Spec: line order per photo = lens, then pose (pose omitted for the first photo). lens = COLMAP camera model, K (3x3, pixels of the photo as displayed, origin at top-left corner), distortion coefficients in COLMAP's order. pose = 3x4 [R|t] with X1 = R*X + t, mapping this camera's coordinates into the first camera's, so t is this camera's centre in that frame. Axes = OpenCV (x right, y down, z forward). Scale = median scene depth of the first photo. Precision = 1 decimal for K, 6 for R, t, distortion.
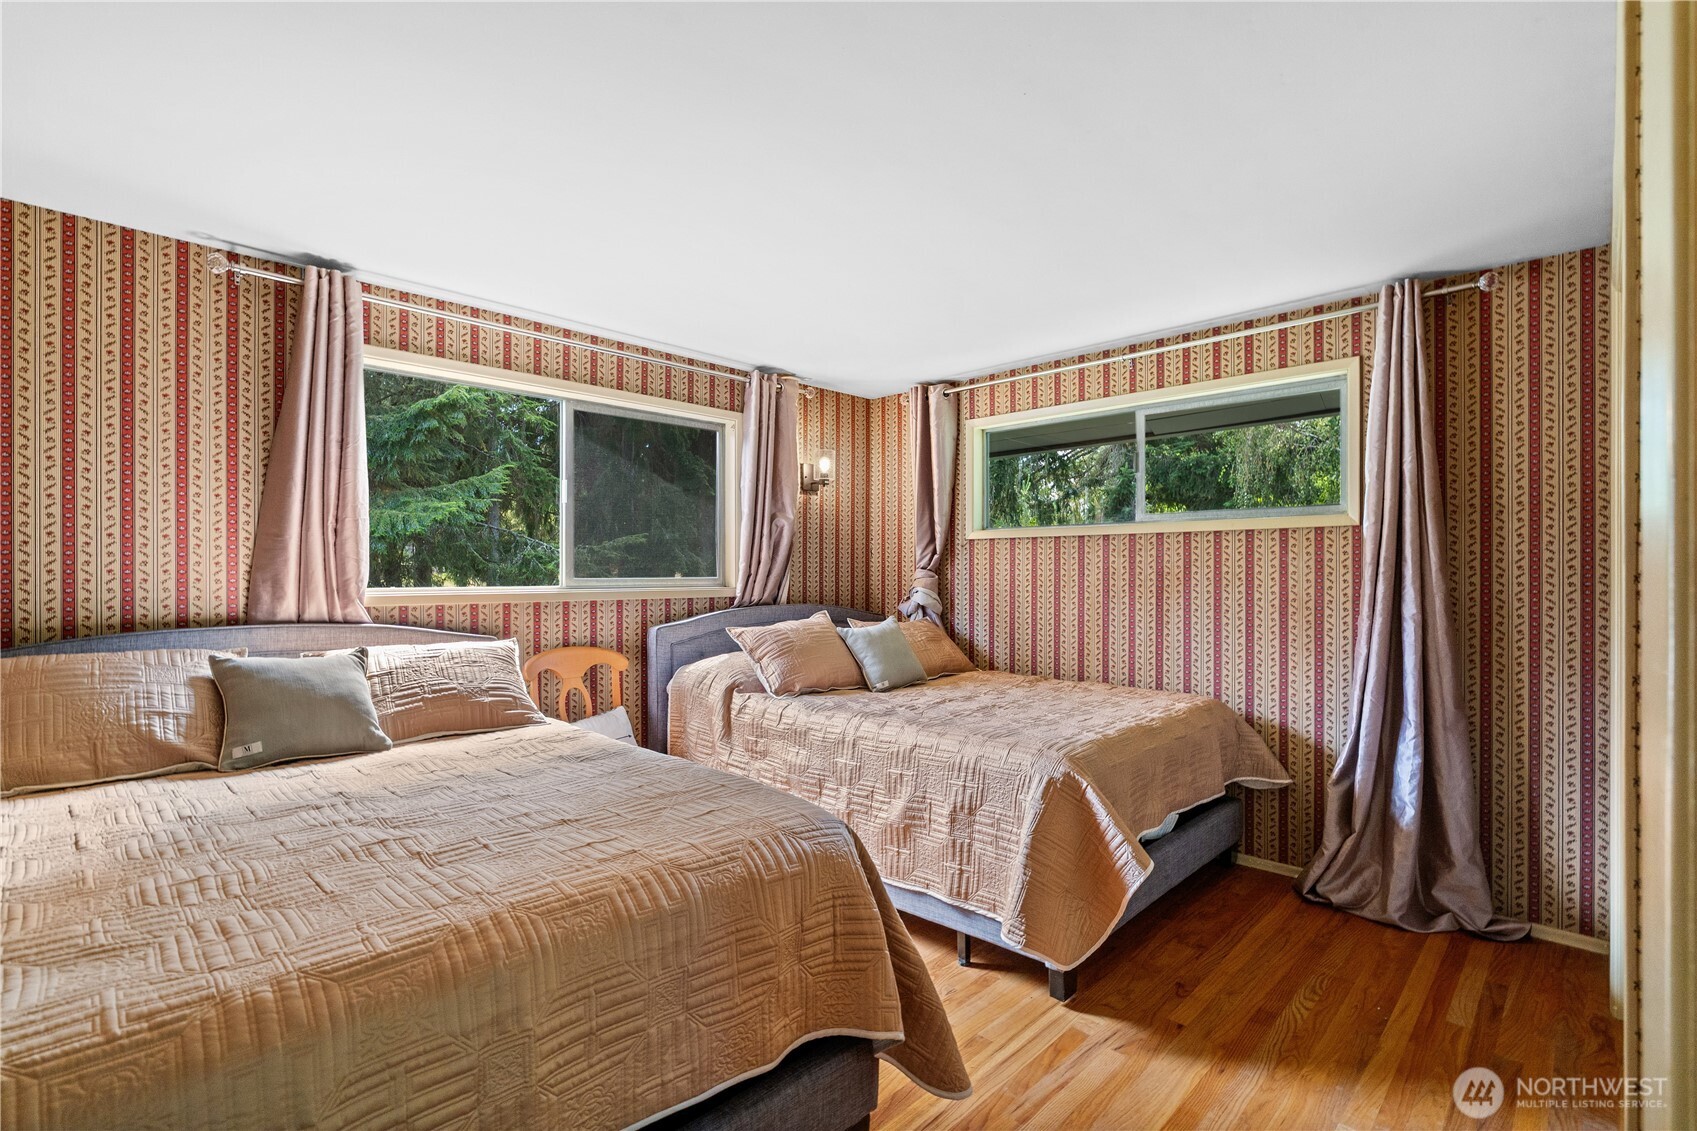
lens RADIAL K [[773.7, 0, 844.8], [0, 773.7, 568.3], [0, 0, 1]] dist [-0.005015, 0.002203]
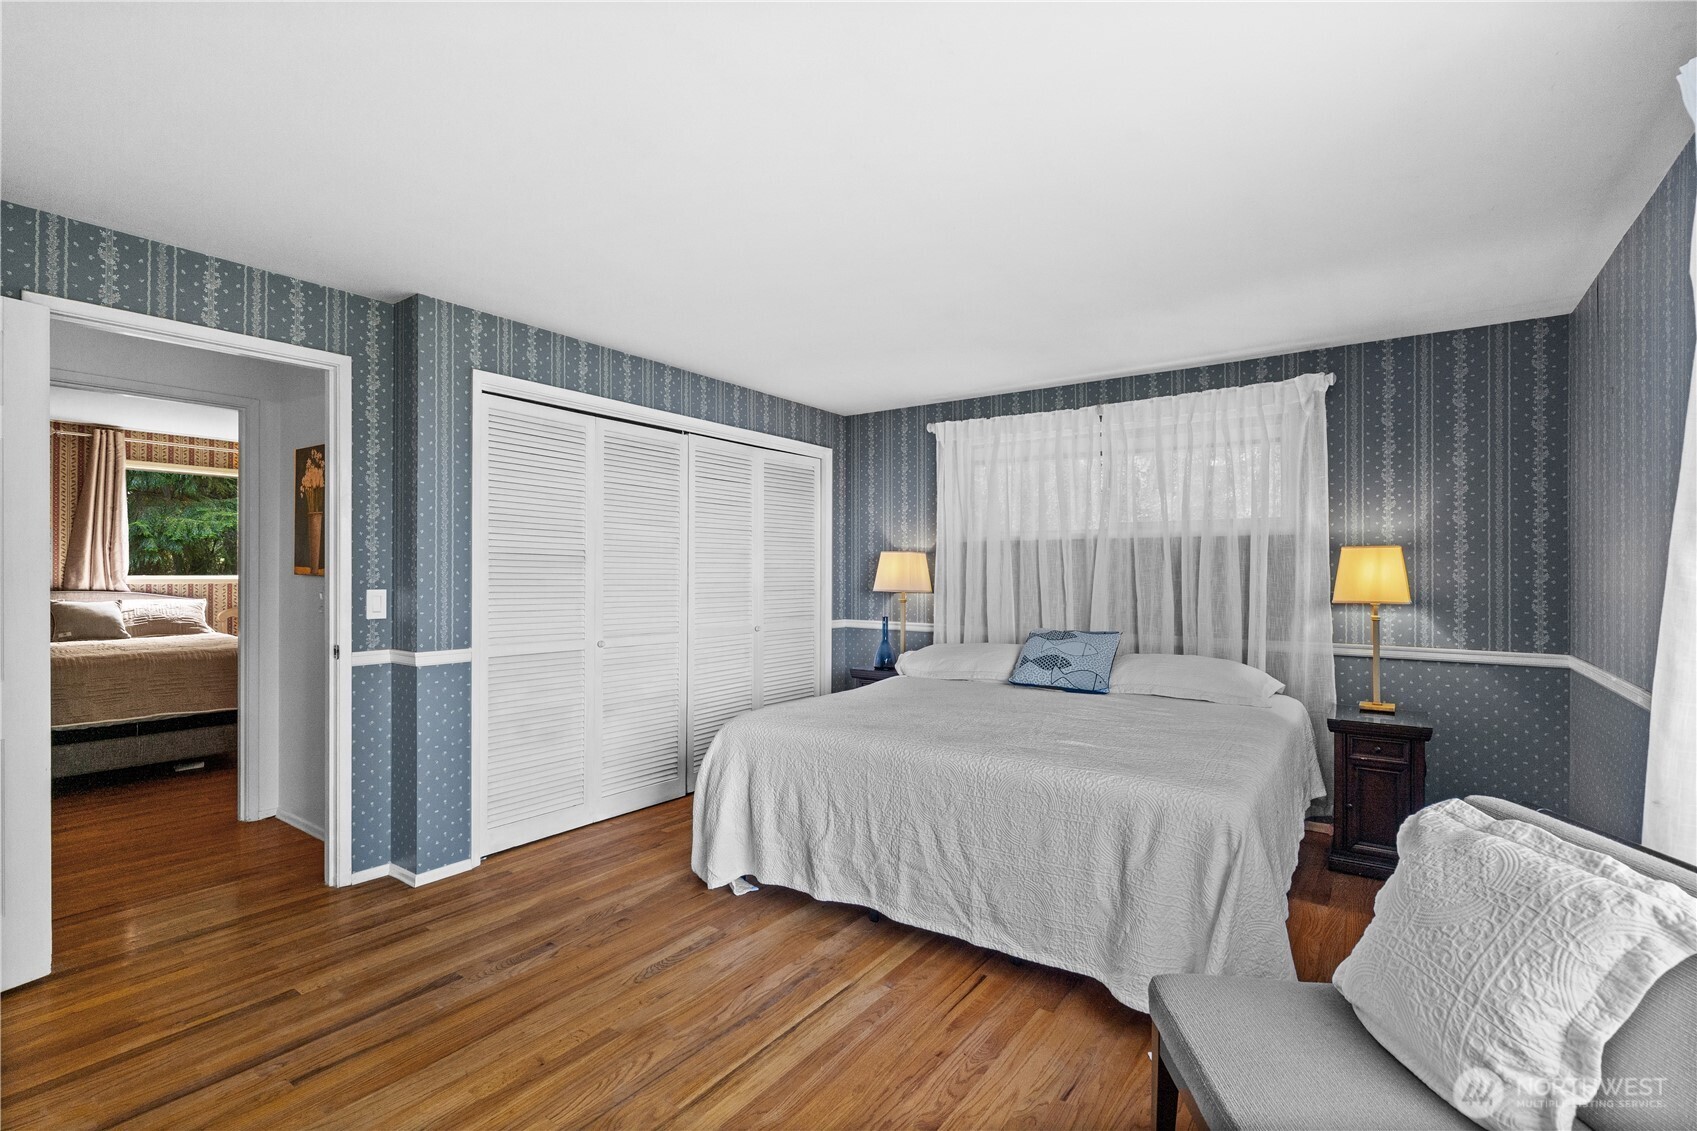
lens RADIAL K [[773.7, 0, 843.0], [0, 773.7, 570.2], [0, 0, 1]] dist [-0.005015, 0.002203]
pose [[0.989932, 0.006365, 0.141399, 1.070058], [-0.006626, 0.999977, 0.001372, -0.004320], [-0.141387, -0.002295, 0.989952, -1.432204]]
